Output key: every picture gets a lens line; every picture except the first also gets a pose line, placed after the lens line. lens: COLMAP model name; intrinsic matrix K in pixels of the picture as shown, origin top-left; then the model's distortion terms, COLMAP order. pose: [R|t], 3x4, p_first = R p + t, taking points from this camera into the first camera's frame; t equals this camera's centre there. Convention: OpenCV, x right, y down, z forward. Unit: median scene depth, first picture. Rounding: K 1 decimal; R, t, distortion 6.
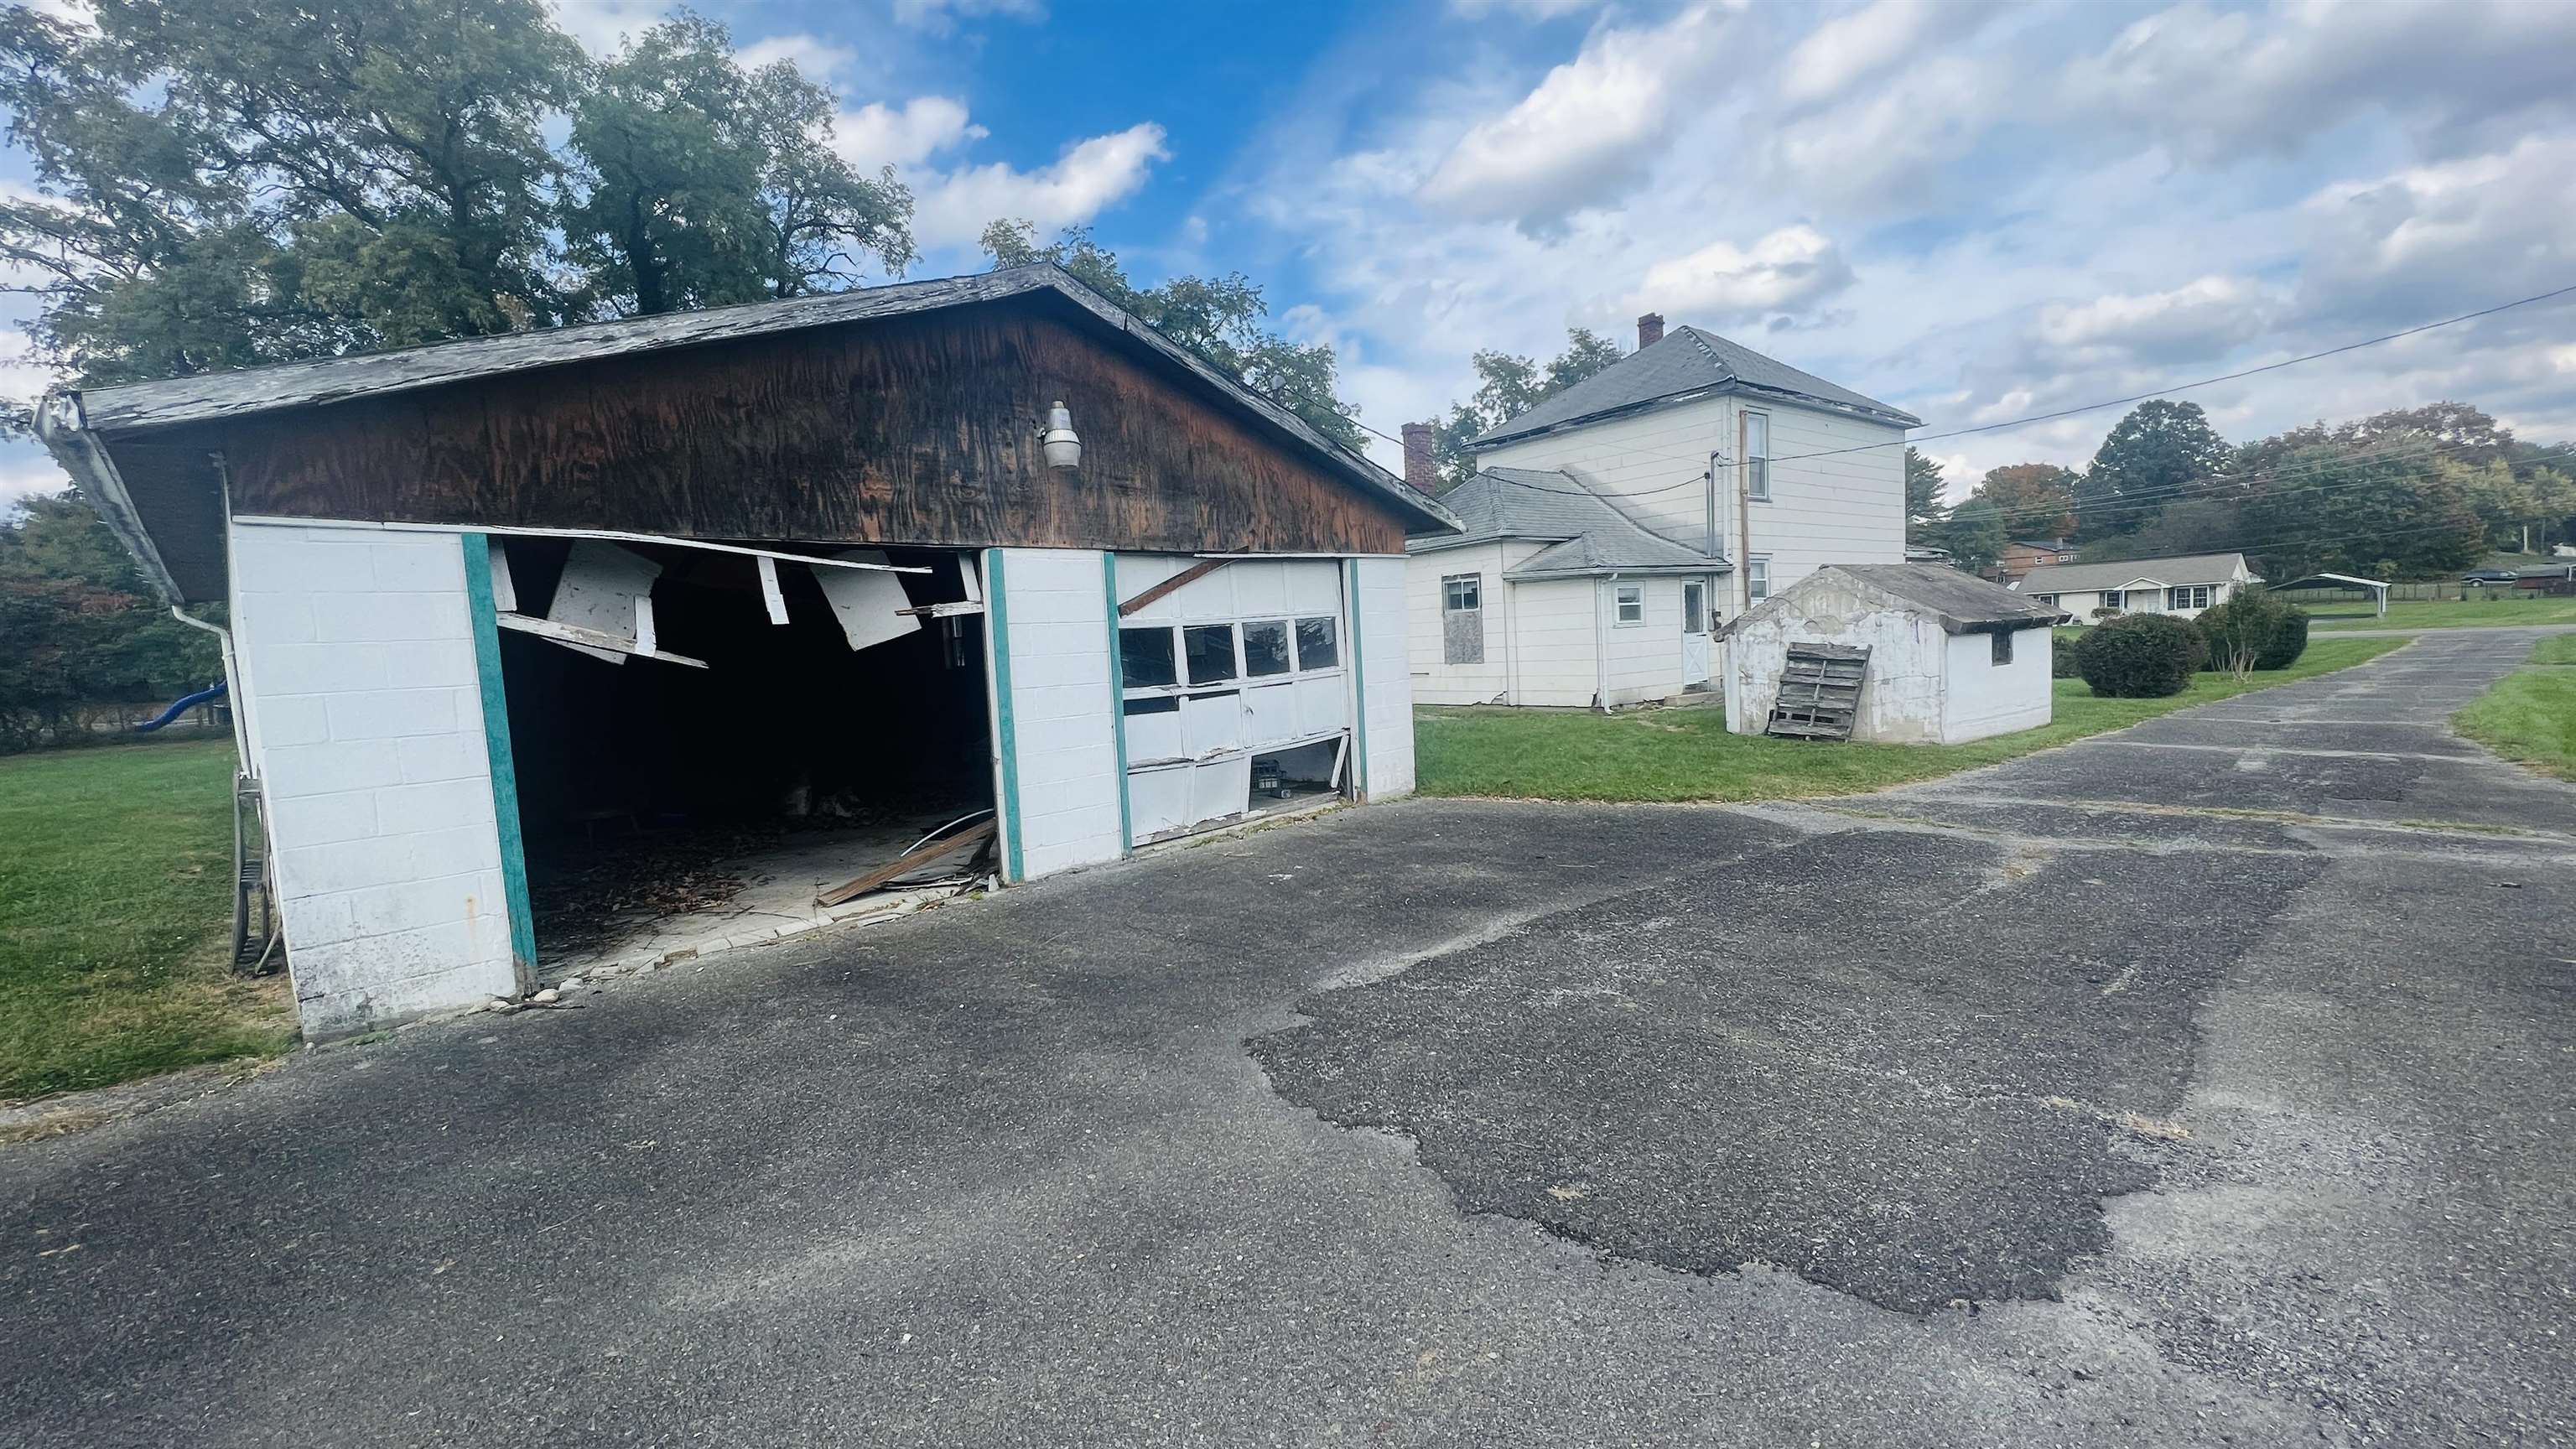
lens RADIAL K [[1030.1, 0, 1285.4], [0, 1030.1, 730.3], [0, 0, 1]] dist [-0.000648, 0.000055]
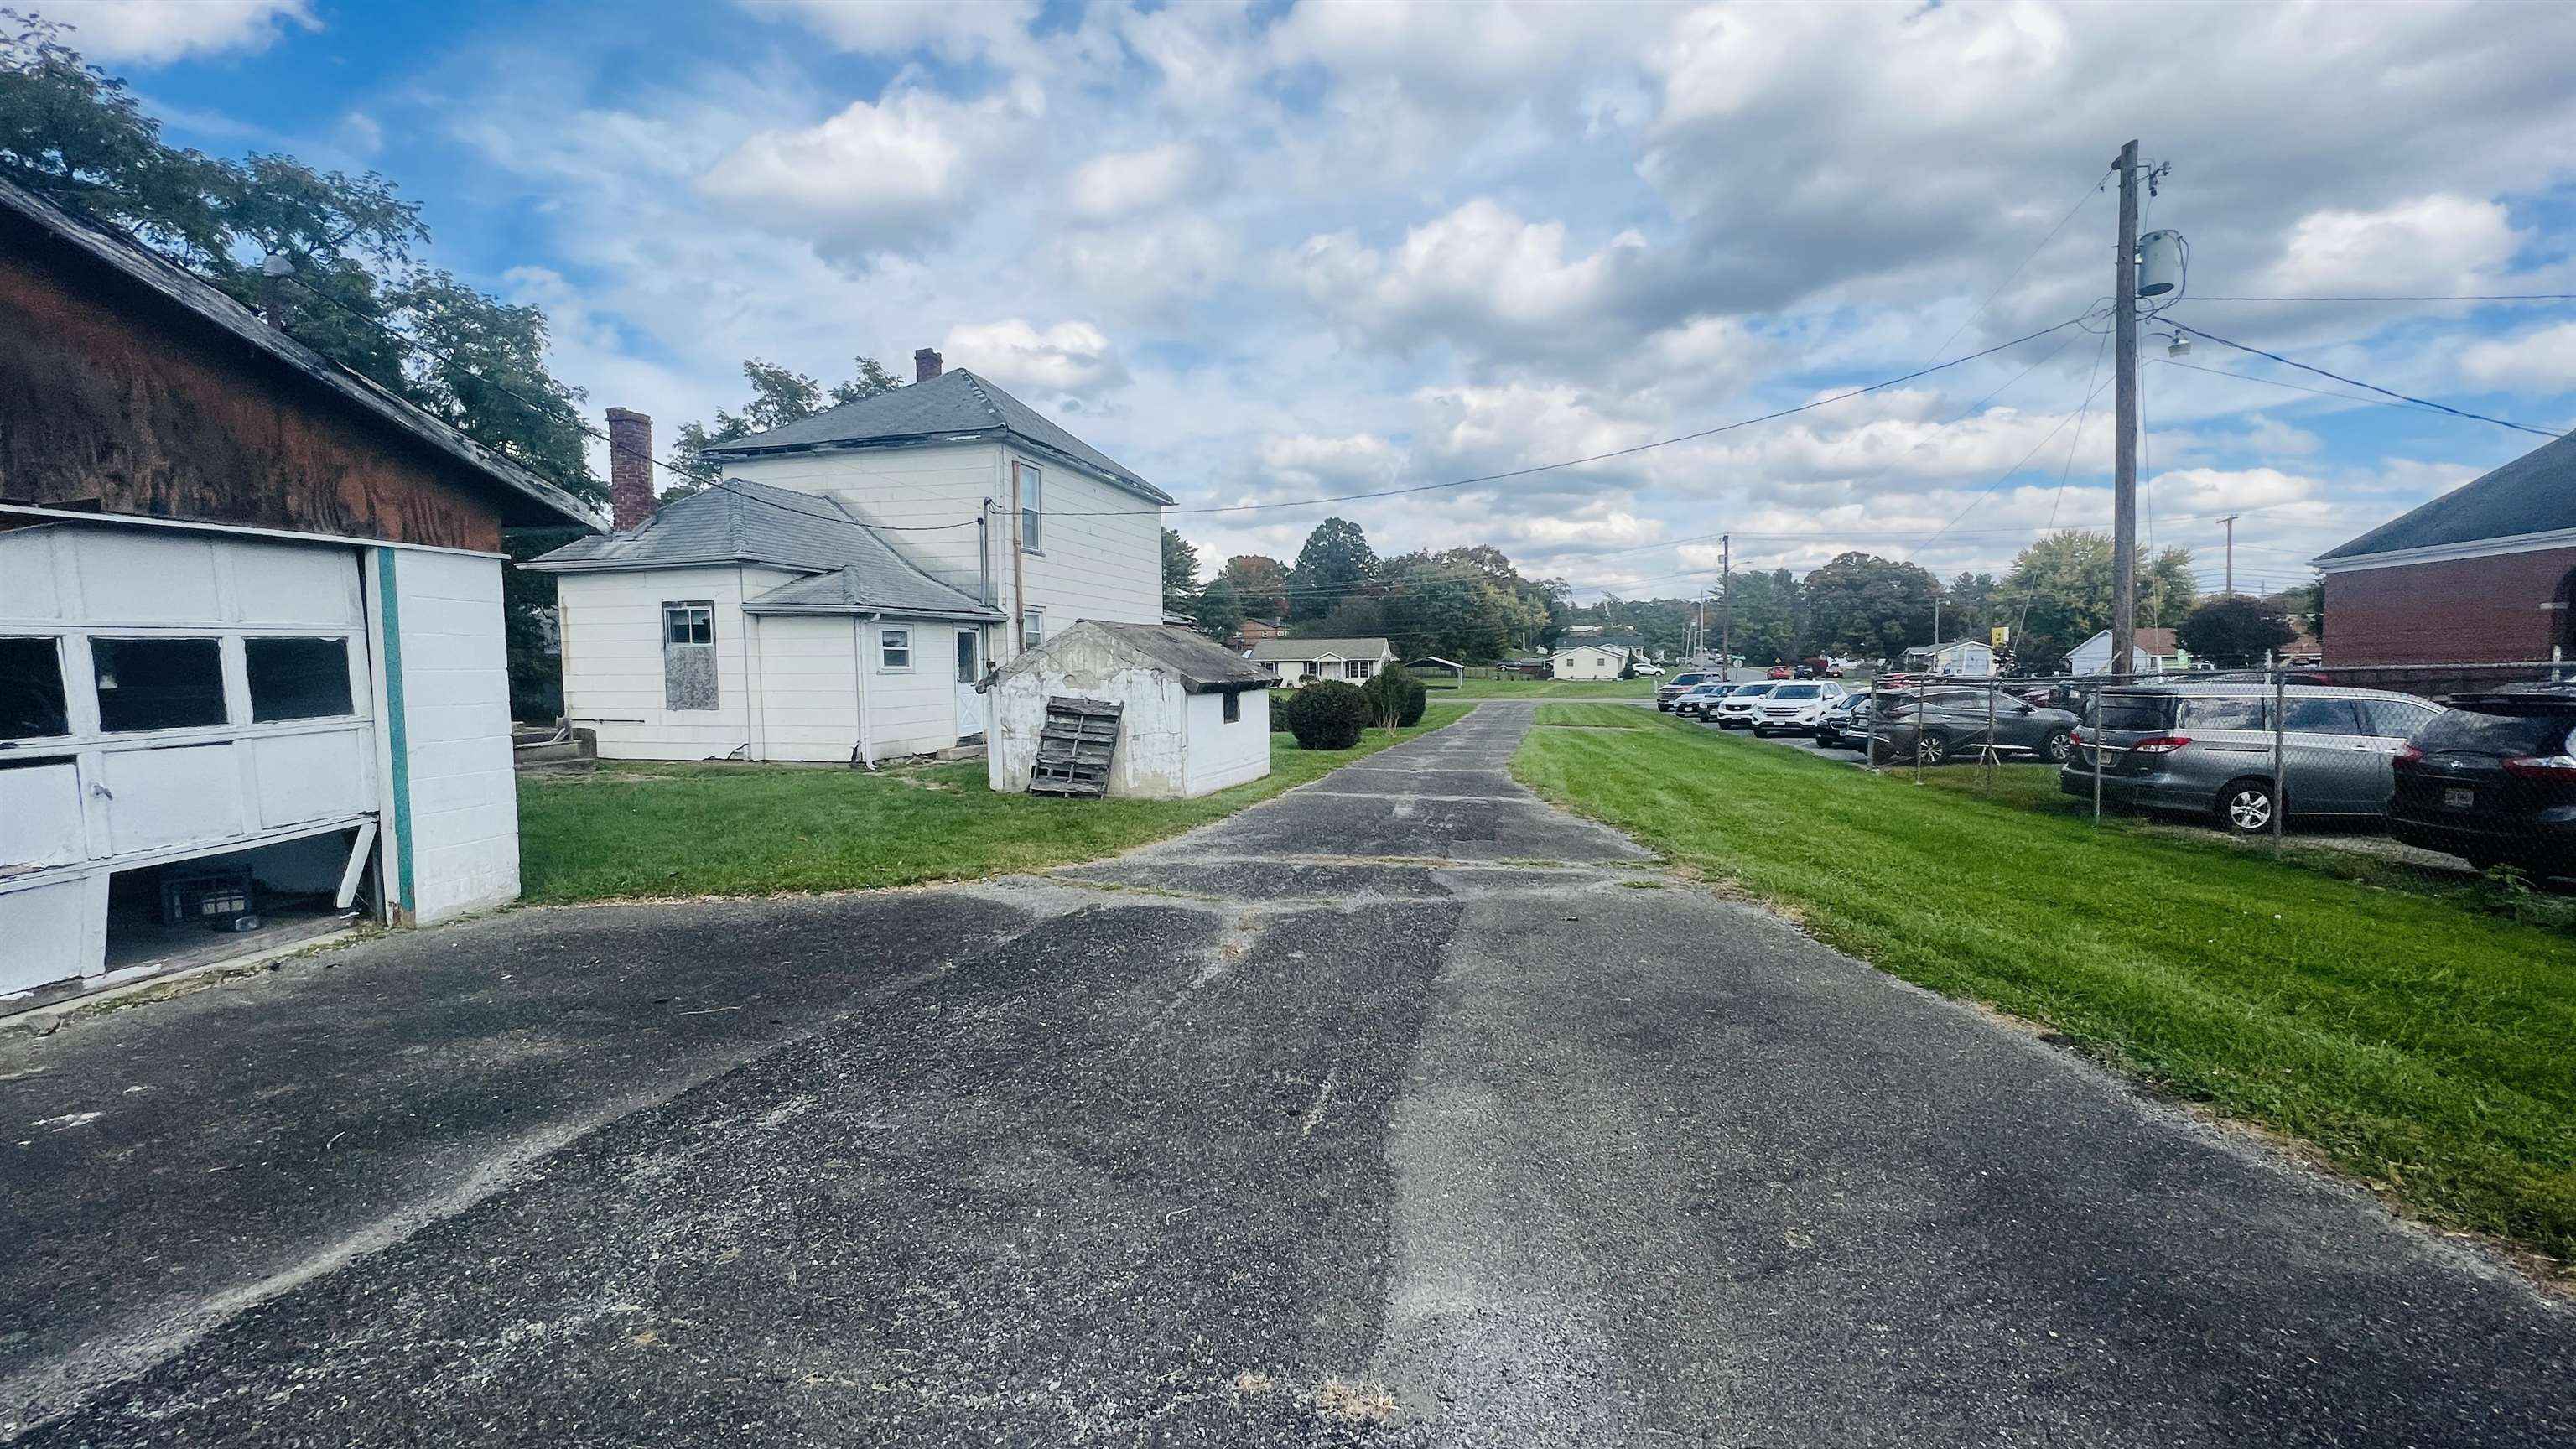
lens RADIAL K [[1030.1, 0, 1292.9], [0, 1030.1, 723.9], [0, 0, 1]] dist [-0.000648, 0.000055]
pose [[0.792058, 0.012380, 0.610321, 0.124909], [0.019383, 0.998780, -0.045414, -0.016991], [-0.610139, 0.047800, 0.790851, 0.149759]]
